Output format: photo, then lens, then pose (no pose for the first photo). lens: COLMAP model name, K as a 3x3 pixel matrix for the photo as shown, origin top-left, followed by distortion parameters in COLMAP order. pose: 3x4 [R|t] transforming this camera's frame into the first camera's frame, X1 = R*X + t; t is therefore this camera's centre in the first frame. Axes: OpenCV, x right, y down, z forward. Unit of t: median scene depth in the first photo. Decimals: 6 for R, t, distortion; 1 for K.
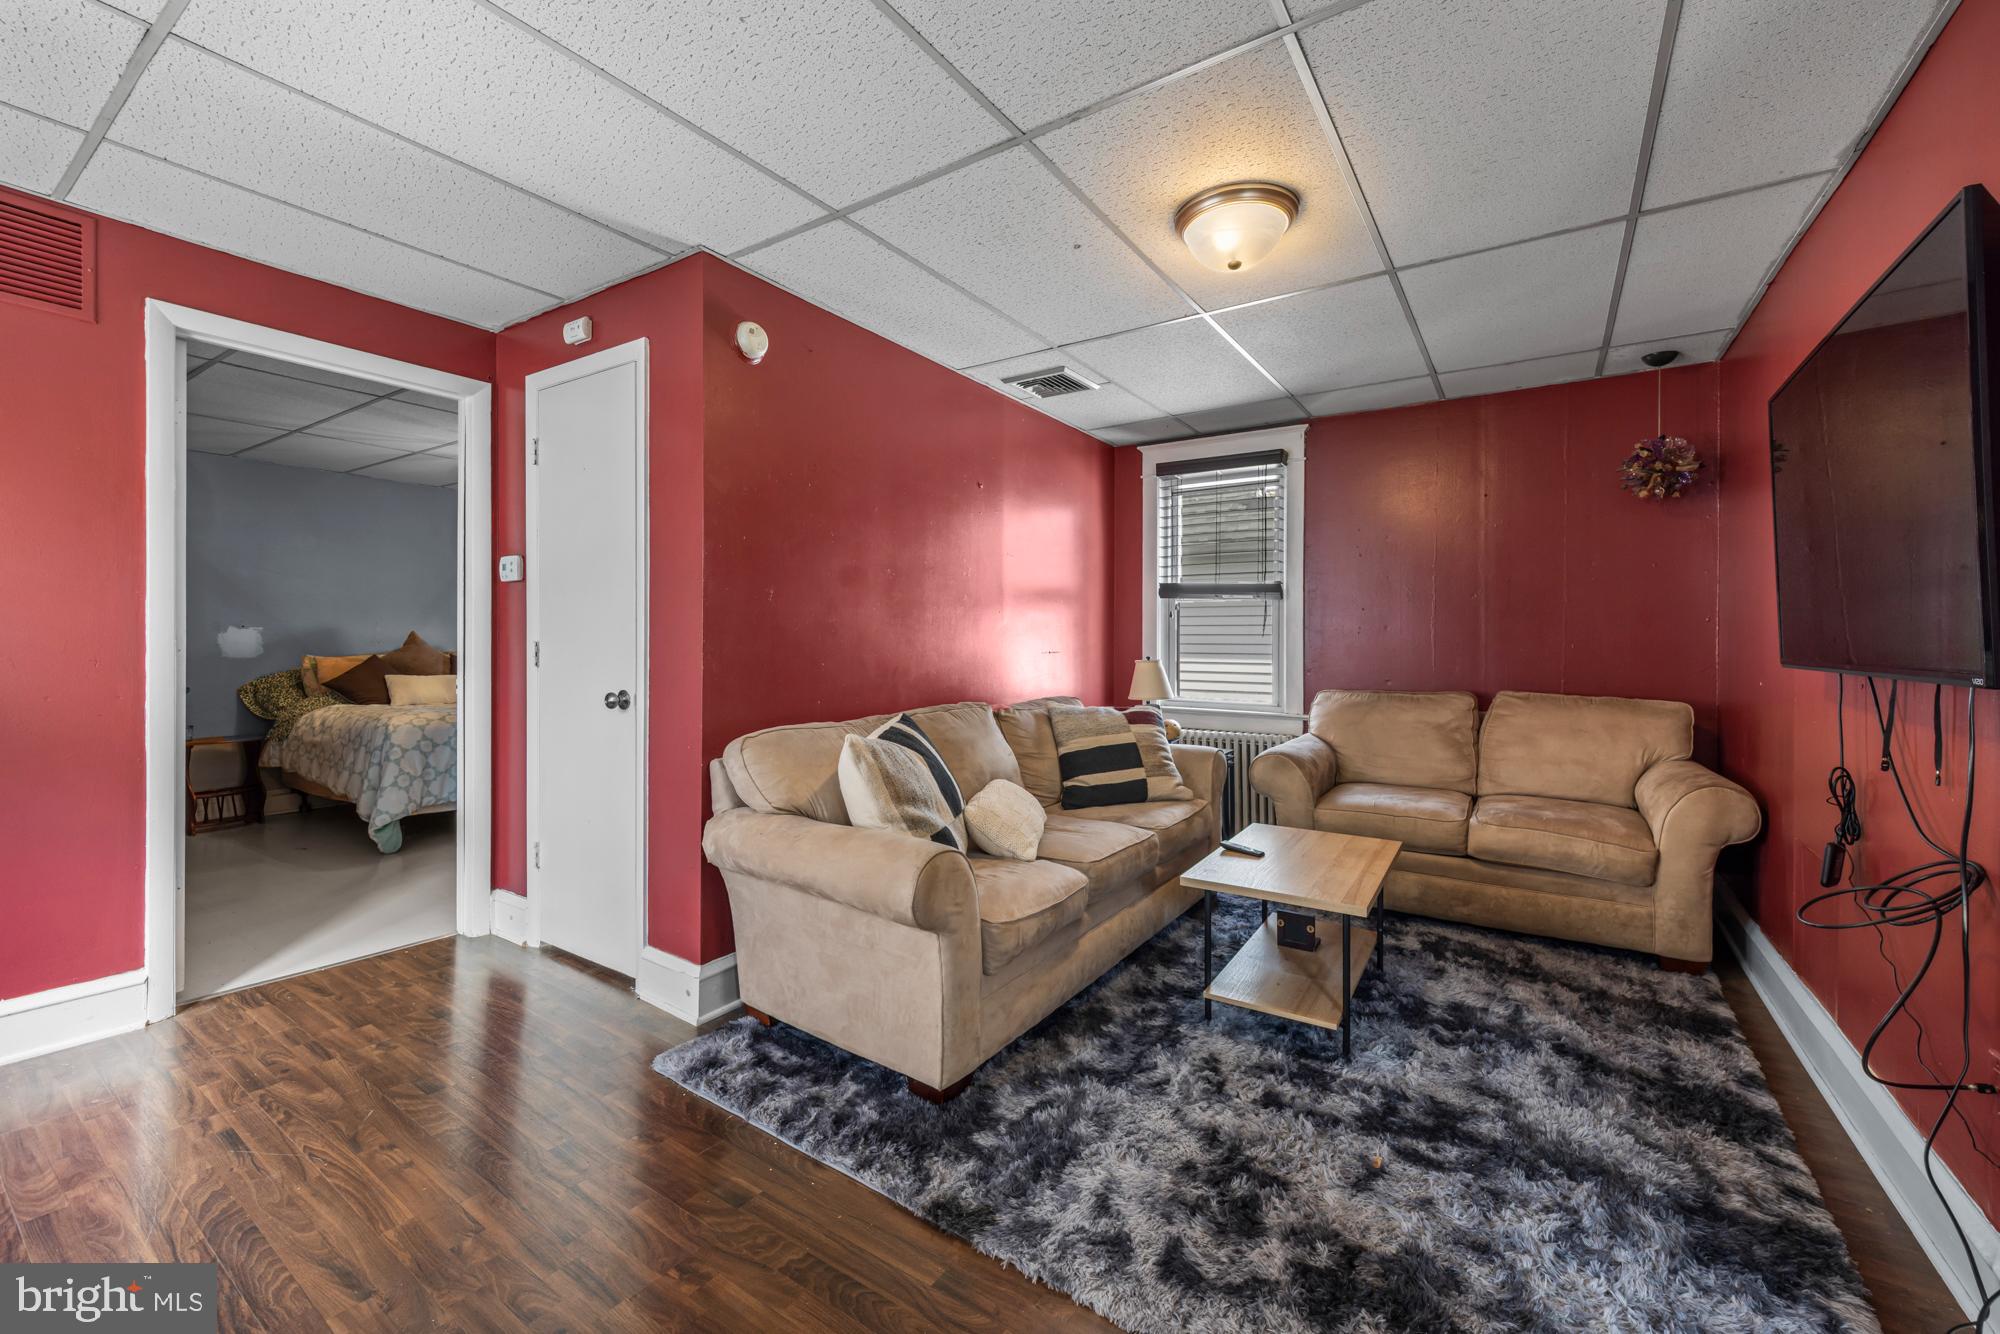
lens RADIAL K [[819.8, 0, 993.9], [0, 819.8, 648.9], [0, 0, 1]] dist [-0.003007, -0.000088]
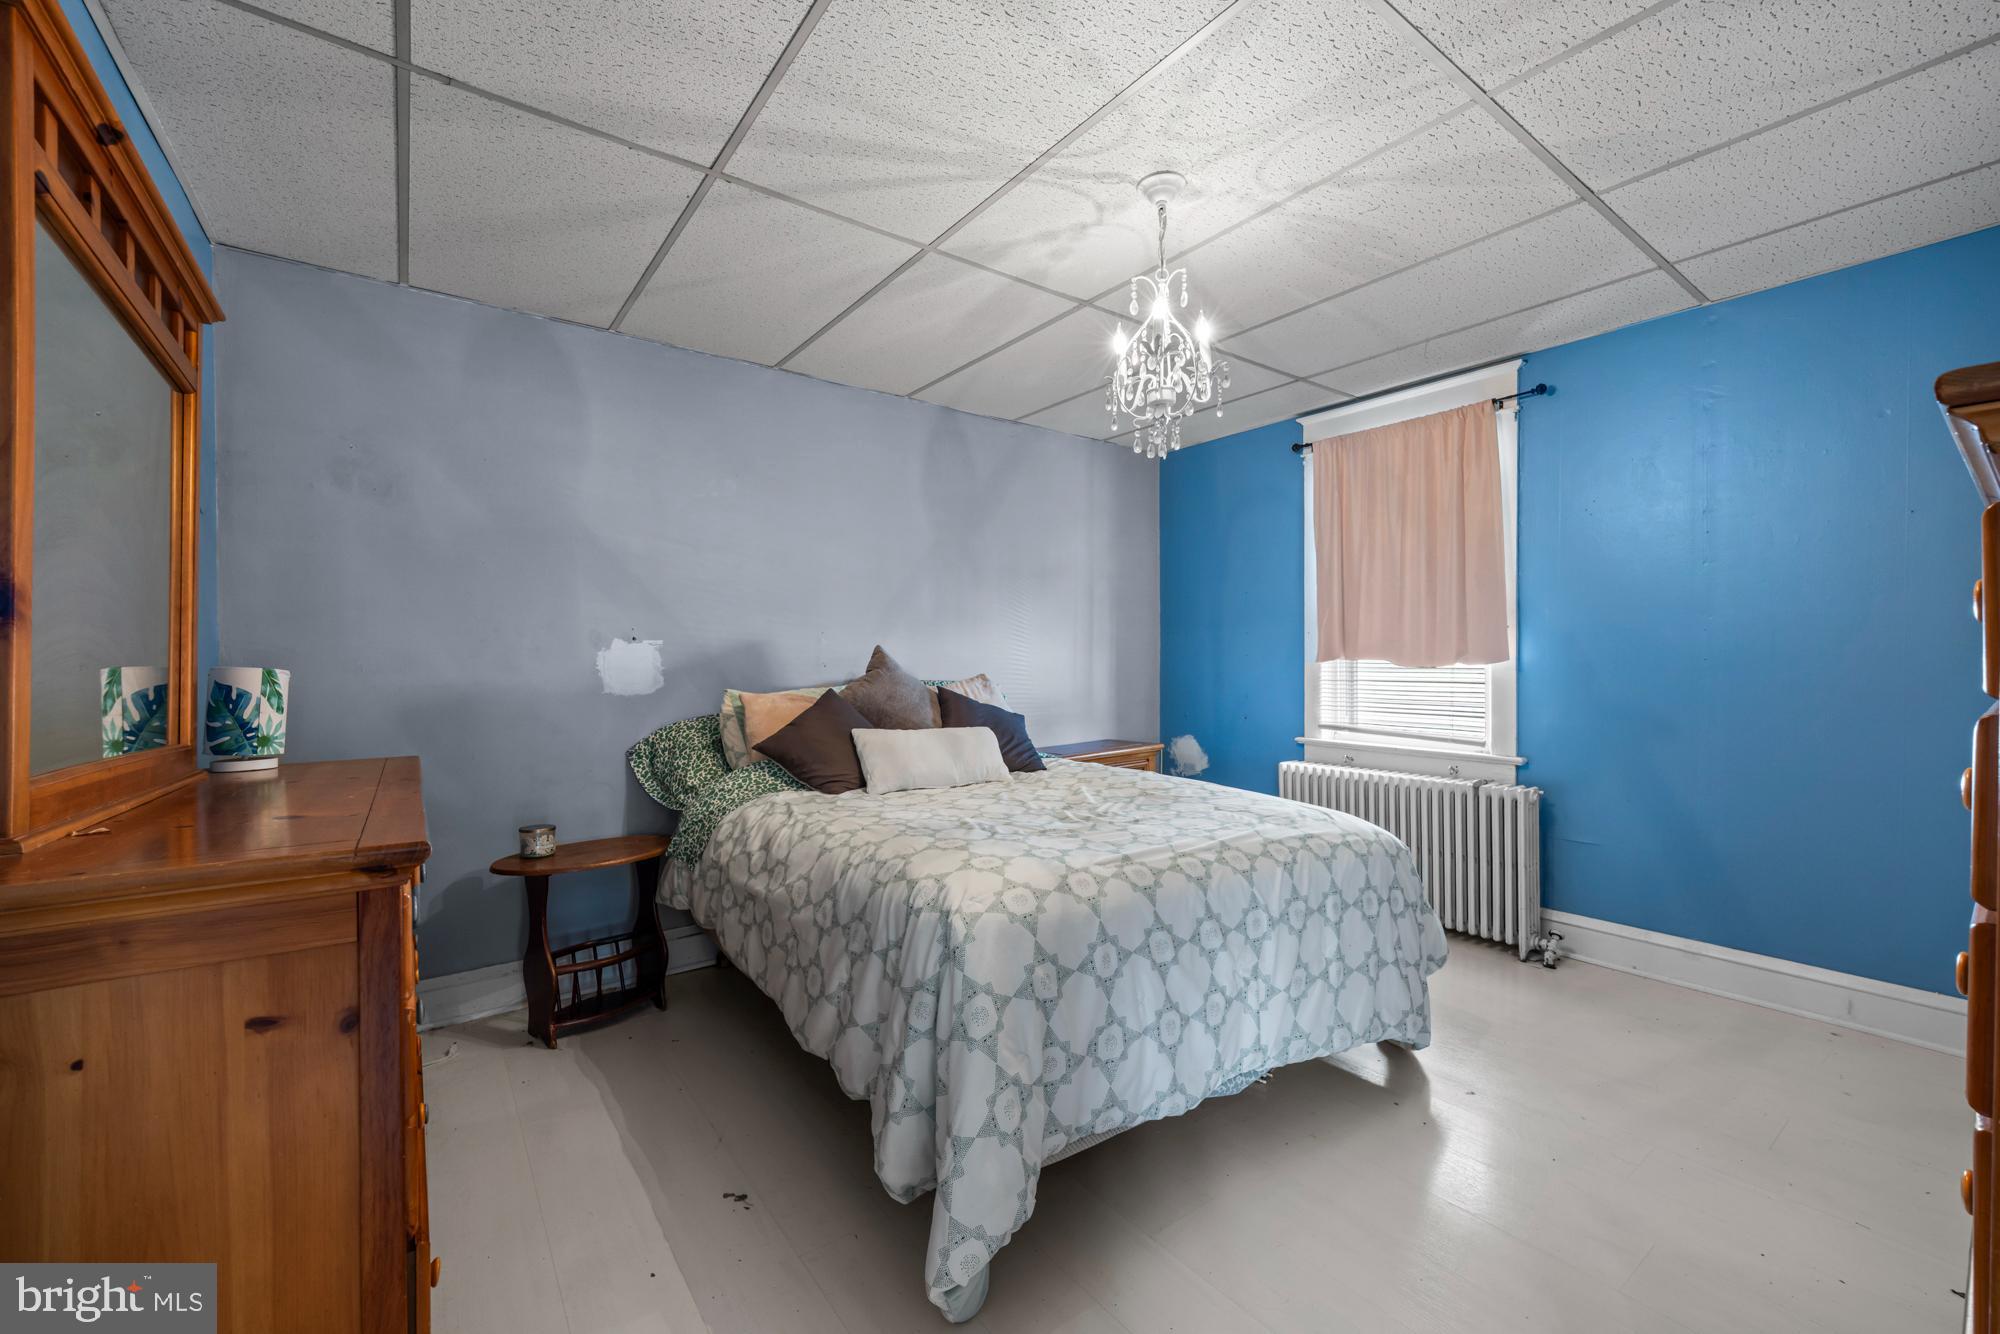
lens RADIAL K [[819.8, 0, 1004.9], [0, 819.8, 659.9], [0, 0, 1]] dist [-0.003007, -0.000088]
pose [[0.940828, -0.005014, -0.338848, -0.511741], [0.002707, 0.999970, -0.007281, -0.008832], [0.338874, 0.005932, 0.940813, 0.582882]]
